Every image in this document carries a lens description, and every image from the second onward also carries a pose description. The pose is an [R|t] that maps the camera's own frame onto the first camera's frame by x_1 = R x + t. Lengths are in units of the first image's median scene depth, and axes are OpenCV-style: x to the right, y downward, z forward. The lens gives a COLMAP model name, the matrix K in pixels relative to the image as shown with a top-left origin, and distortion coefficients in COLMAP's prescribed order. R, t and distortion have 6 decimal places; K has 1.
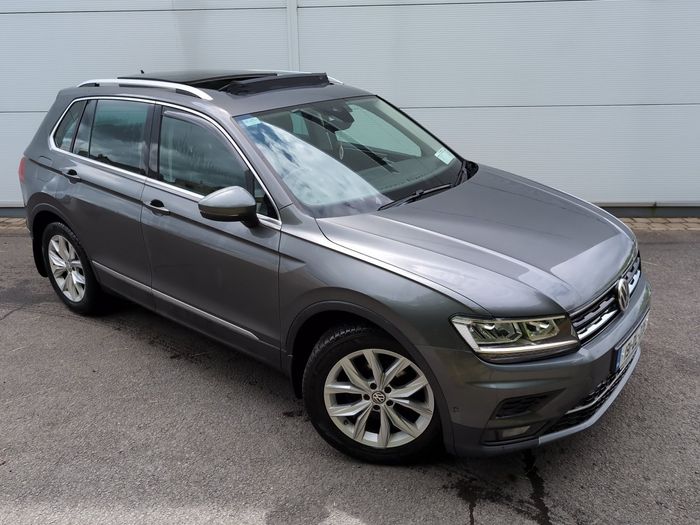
lens RADIAL K [[596.1, 0, 350.0], [0, 596.1, 262.5], [0, 0, 1]] dist [0.003736, 0.005902]
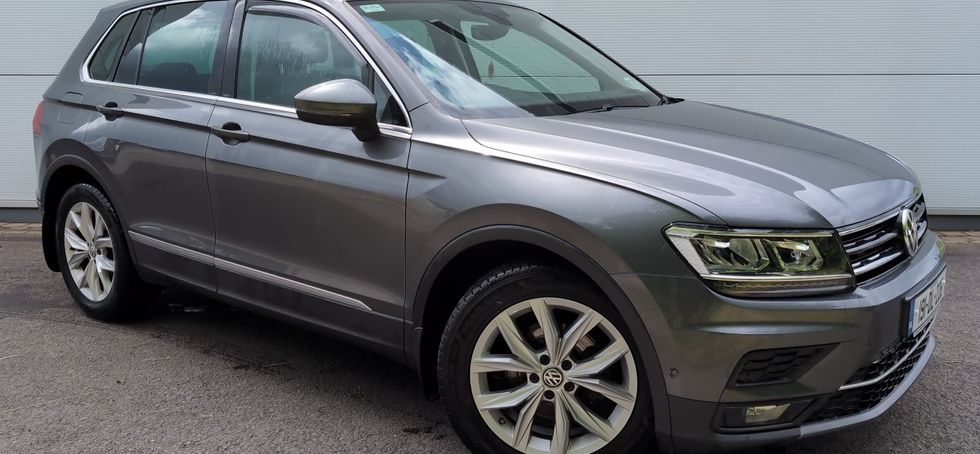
lens RADIAL K [[833.1, 0, 490.0], [0, 833.1, 227.0], [0, 0, 1]] dist [0.011889, -0.001613]
pose [[0.999830, 0.015733, 0.009604, -0.031998], [-0.013962, 0.986580, -0.162680, 0.204012], [-0.012035, 0.162519, 0.986632, 0.055929]]
